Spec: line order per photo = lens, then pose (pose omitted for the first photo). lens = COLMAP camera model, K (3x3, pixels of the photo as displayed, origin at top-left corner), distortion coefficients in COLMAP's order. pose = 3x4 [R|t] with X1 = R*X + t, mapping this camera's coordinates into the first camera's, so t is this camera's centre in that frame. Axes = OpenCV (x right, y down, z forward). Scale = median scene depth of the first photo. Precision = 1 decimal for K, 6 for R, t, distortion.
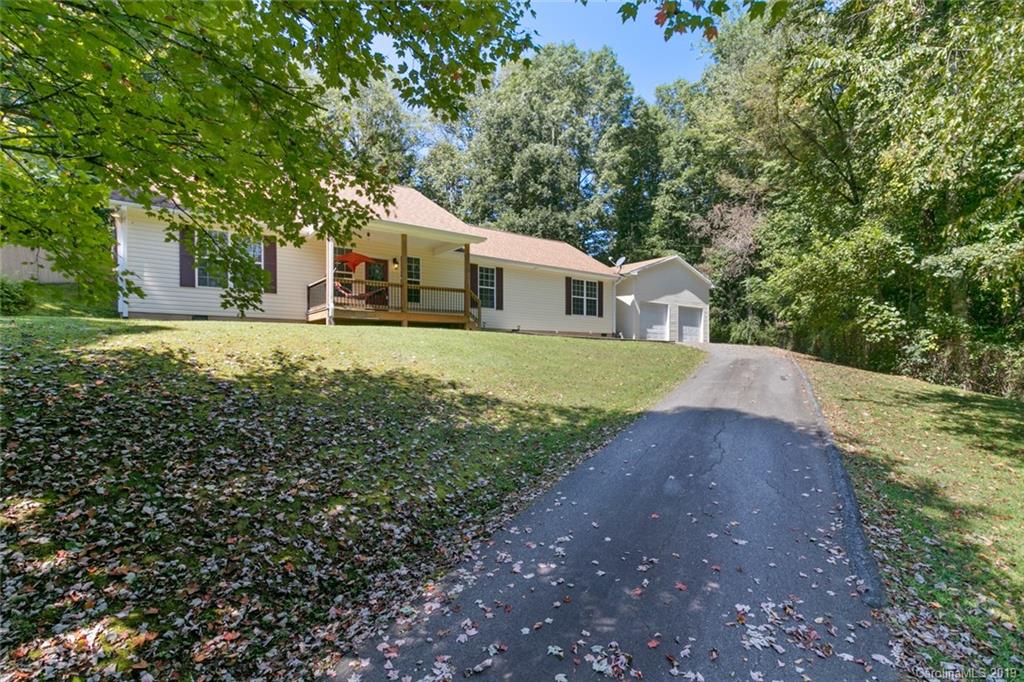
lens RADIAL K [[488.9, 0, 510.7], [0, 488.9, 351.3], [0, 0, 1]] dist [0.004178, -0.001123]
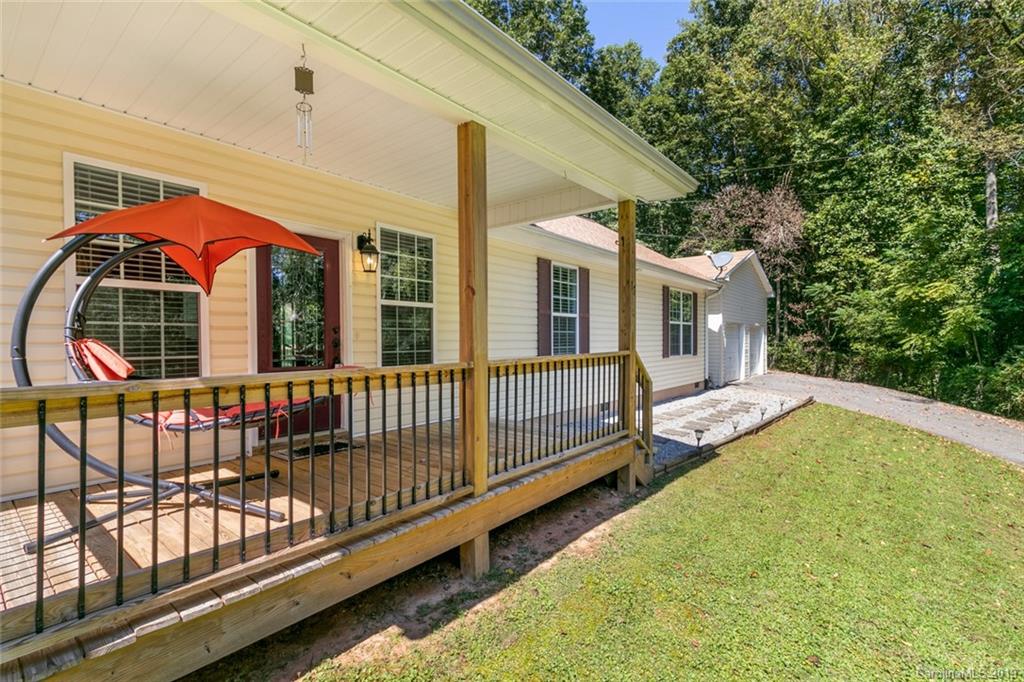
lens RADIAL K [[482.2, 0, 512.0], [0, 482.2, 341.0], [0, 0, 1]] dist [0.002931, 0.000480]
pose [[0.970822, -0.000320, 0.239801, -0.092041], [-0.003897, 0.999846, 0.017111, -0.054991], [-0.239769, -0.017546, 0.970671, 0.290355]]
